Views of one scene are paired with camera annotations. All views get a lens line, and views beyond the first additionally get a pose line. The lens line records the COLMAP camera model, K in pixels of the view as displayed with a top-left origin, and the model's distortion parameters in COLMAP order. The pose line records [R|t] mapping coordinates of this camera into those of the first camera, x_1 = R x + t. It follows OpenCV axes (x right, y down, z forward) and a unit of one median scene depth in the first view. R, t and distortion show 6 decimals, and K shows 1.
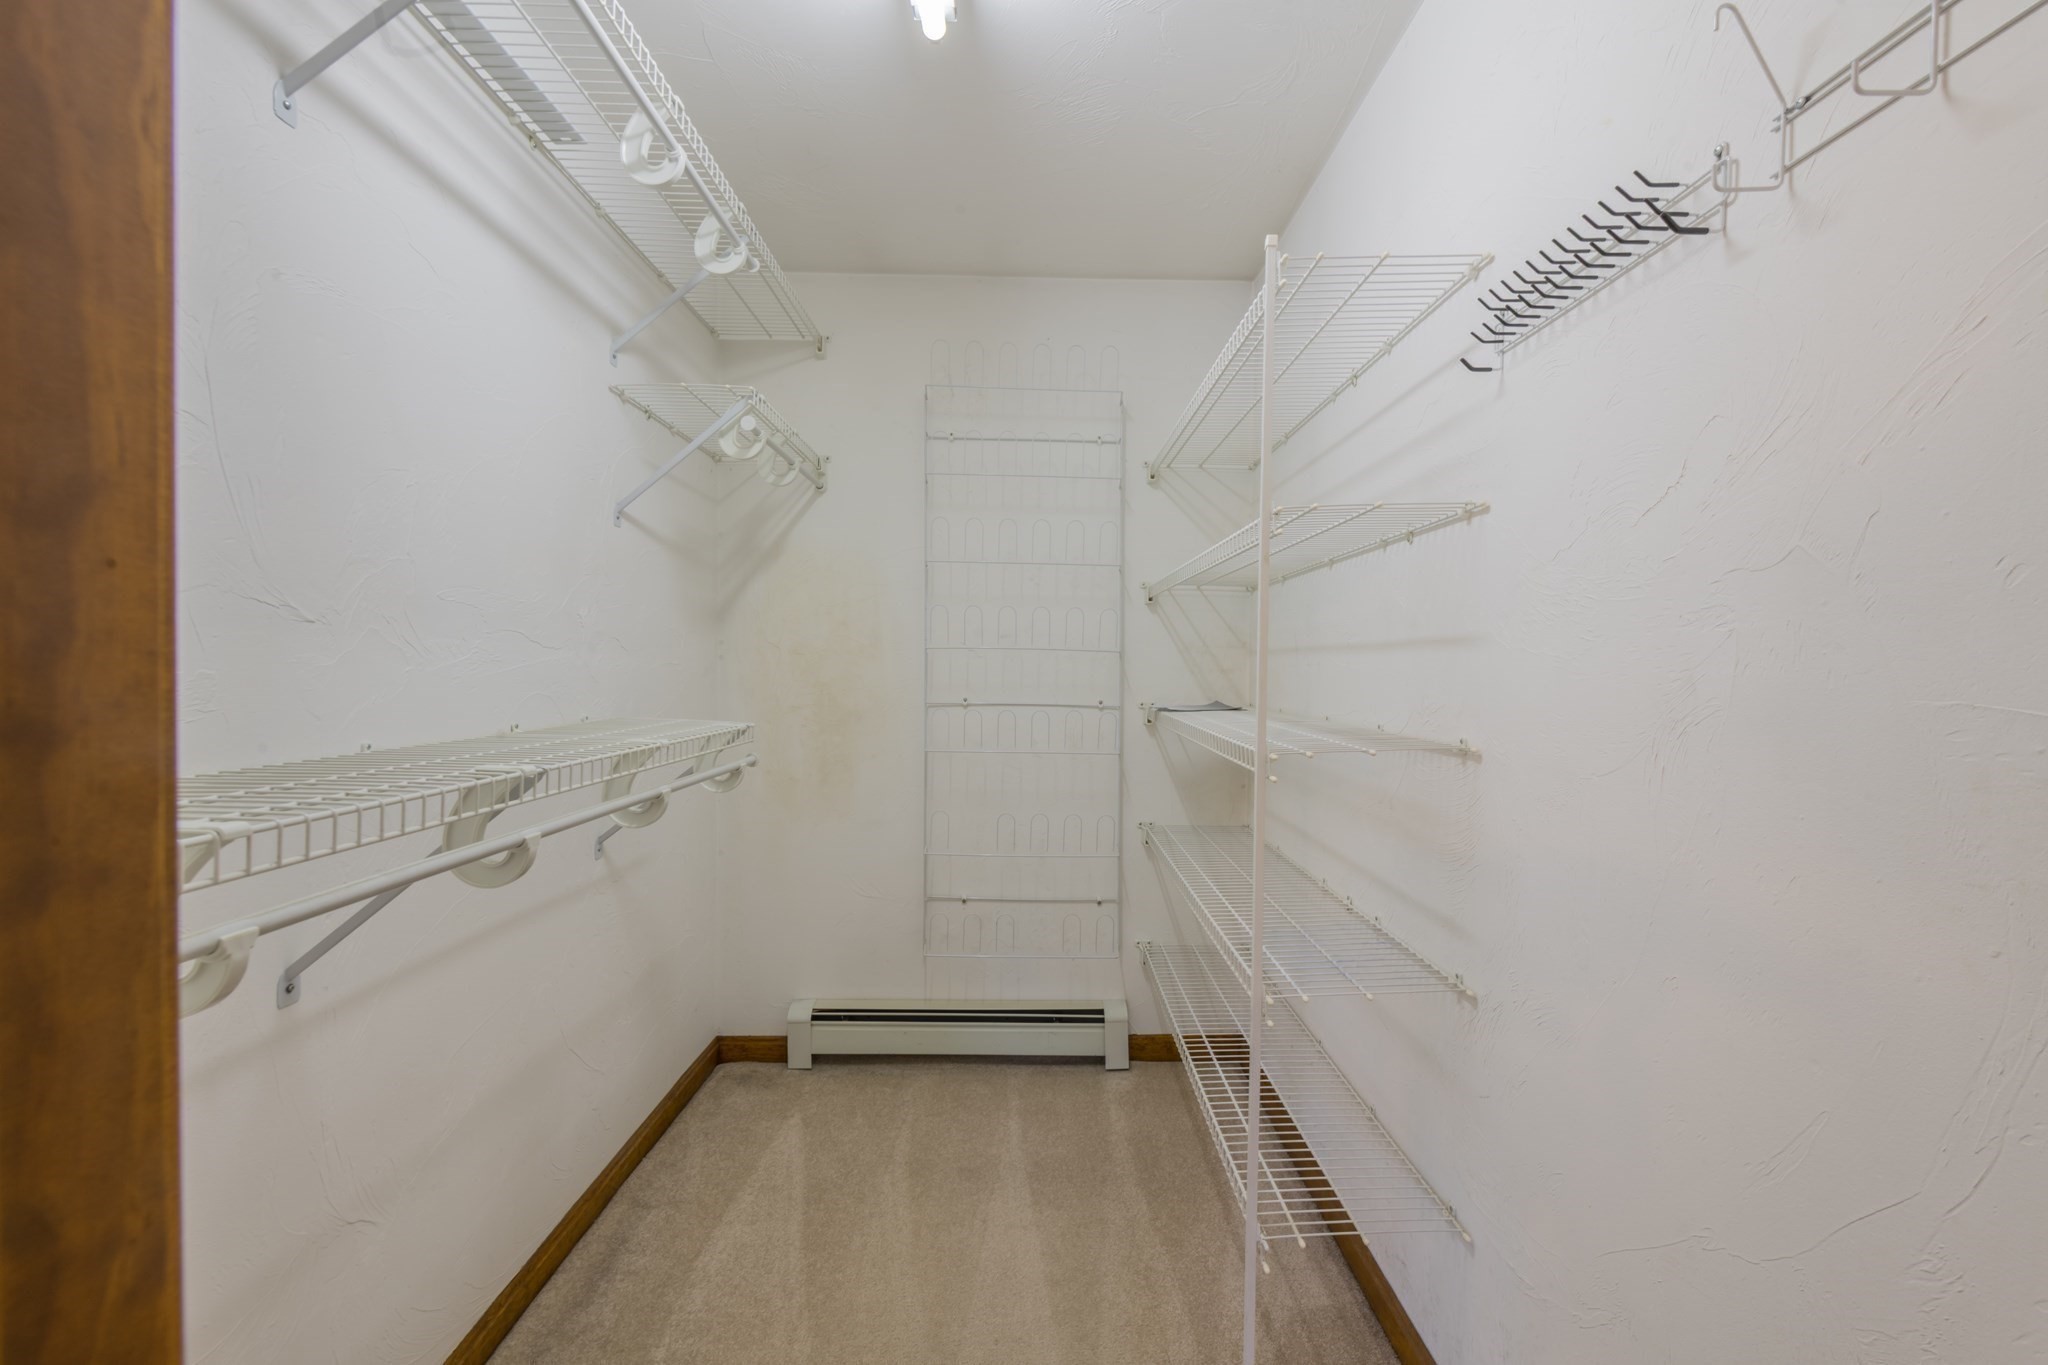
lens RADIAL K [[794.7, 0, 1024.8], [0, 794.7, 678.5], [0, 0, 1]] dist [0.003472, -0.001947]
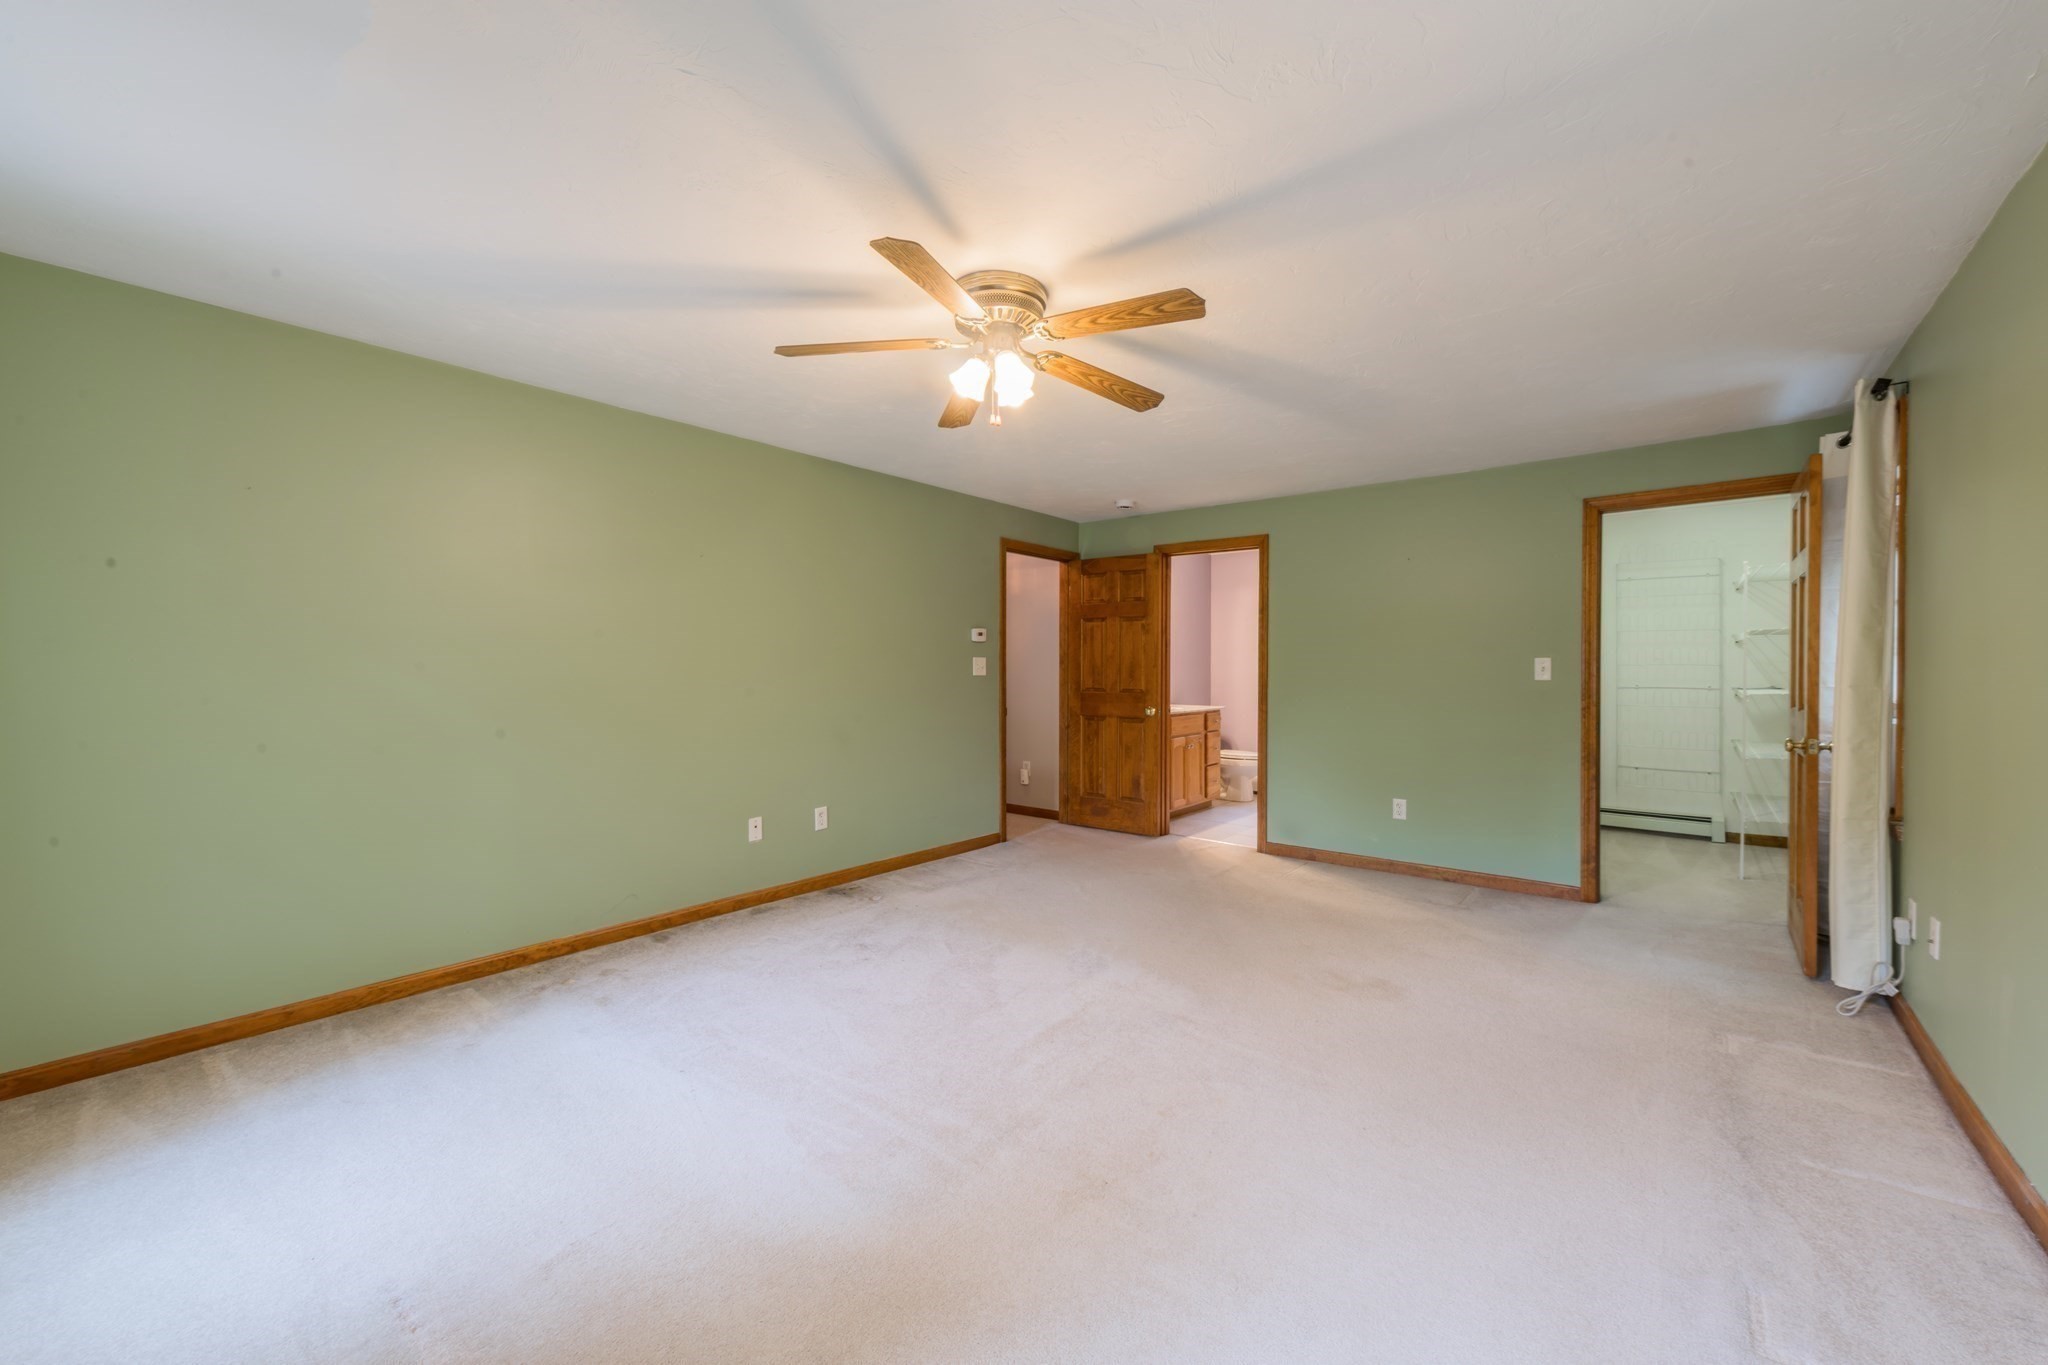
lens RADIAL K [[794.7, 0, 1025.9], [0, 794.7, 684.5], [0, 0, 1]] dist [0.003472, -0.001947]
pose [[0.820251, -0.005325, -0.571978, -0.214701], [0.003988, 0.999986, -0.003590, 0.024511], [0.571989, 0.000664, 0.820261, -2.076367]]
